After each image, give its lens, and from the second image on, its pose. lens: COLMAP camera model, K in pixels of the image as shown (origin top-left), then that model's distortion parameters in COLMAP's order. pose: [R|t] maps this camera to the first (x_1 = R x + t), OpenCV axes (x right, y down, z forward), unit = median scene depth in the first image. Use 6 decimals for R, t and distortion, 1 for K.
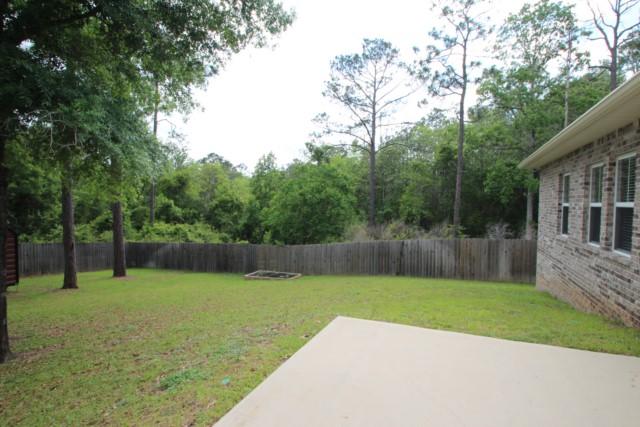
lens RADIAL K [[325.6, 0, 319.2], [0, 325.6, 217.9], [0, 0, 1]] dist [-0.019427, -0.001754]
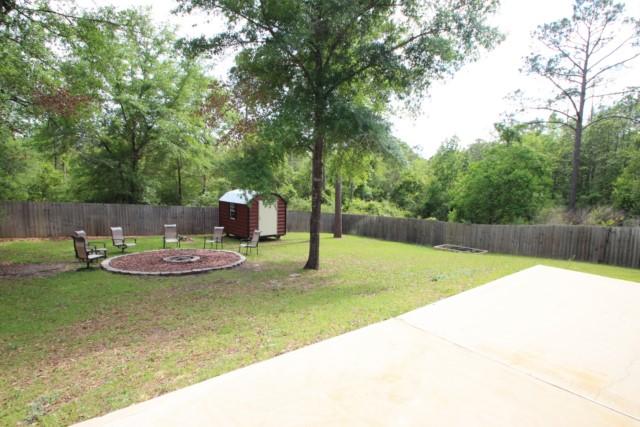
lens RADIAL K [[325.6, 0, 319.2], [0, 325.6, 217.9], [0, 0, 1]] dist [-0.019427, -0.001754]
pose [[0.875195, 0.062724, -0.479687, -0.020216], [-0.033854, 0.997069, 0.068611, 0.004375], [0.482585, -0.043809, 0.874753, -0.118771]]
